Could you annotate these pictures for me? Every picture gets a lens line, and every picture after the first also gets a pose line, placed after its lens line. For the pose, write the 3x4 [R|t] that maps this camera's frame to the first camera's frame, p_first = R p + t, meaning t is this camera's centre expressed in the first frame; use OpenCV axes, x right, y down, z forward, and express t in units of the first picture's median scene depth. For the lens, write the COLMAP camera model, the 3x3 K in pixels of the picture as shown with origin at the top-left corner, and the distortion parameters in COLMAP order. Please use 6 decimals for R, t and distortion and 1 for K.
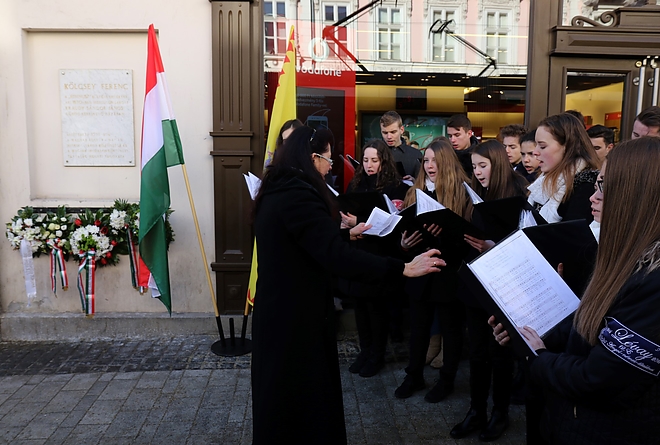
lens RADIAL K [[551.7, 0, 330.0], [0, 551.7, 222.5], [0, 0, 1]] dist [-0.048376, 0.015033]
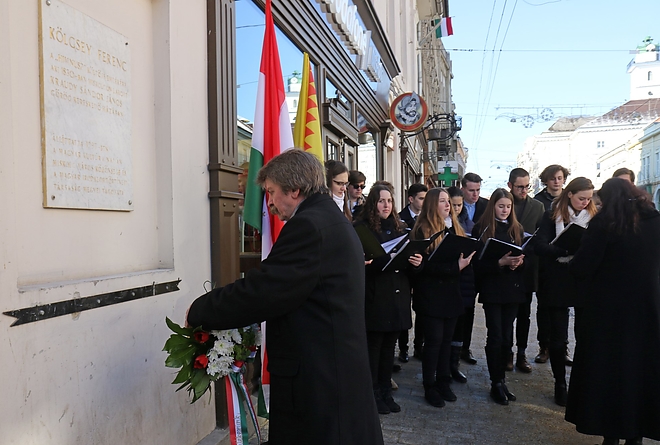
lens RADIAL K [[636.3, 0, 328.9], [0, 636.3, 244.6], [0, 0, 1]] dist [-0.005871, -0.003832]
pose [[0.236175, -0.033746, 0.971124, -0.951456], [0.130275, 0.991474, 0.002770, -0.046326], [-0.962938, 0.125859, 0.238558, 0.674307]]
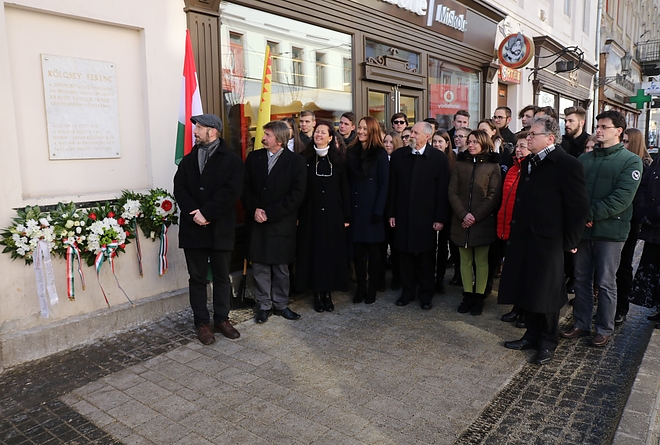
lens RADIAL K [[551.7, 0, 330.0], [0, 551.7, 222.5], [0, 0, 1]] dist [-0.048376, 0.015033]
pose [[0.636047, -0.119226, 0.762384, -0.917440], [0.119150, 0.991317, 0.055622, 0.006156], [-0.762396, 0.055461, 0.644730, 0.056137]]
